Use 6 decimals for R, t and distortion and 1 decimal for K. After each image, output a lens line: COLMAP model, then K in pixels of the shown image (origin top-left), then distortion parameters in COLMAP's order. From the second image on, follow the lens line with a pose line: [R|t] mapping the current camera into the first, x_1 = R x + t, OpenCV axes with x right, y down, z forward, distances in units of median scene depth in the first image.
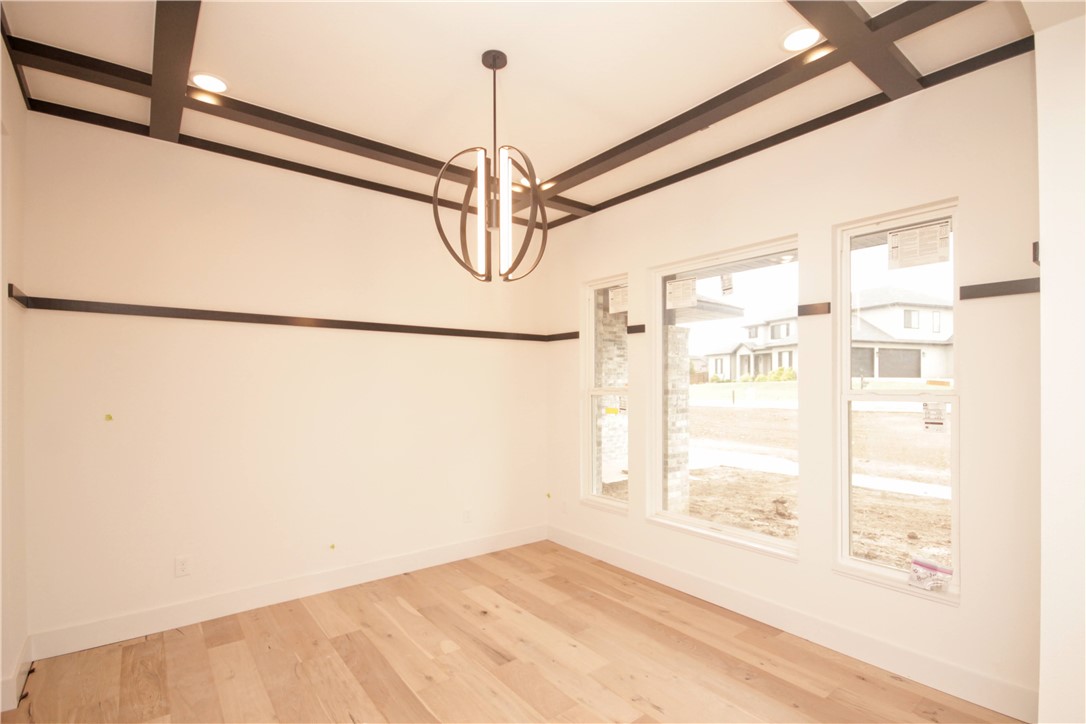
lens RADIAL K [[511.0, 0, 543.4], [0, 511.0, 380.7], [0, 0, 1]] dist [-0.001496, -0.000071]
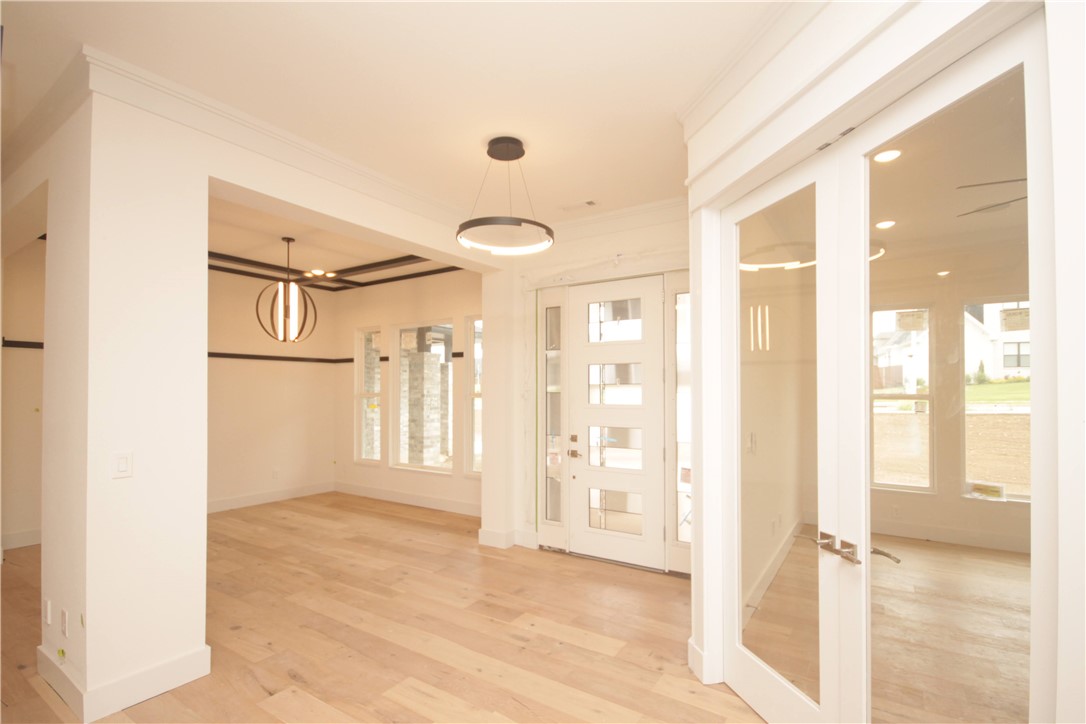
lens RADIAL K [[514.7, 0, 537.9], [0, 514.7, 382.1], [0, 0, 1]] dist [0.025479, 0.000178]
pose [[0.953346, 0.003846, 0.301855, 0.140807], [-0.000404, 0.999934, -0.011464, -0.002016], [-0.301879, 0.010808, 0.953285, -0.786064]]
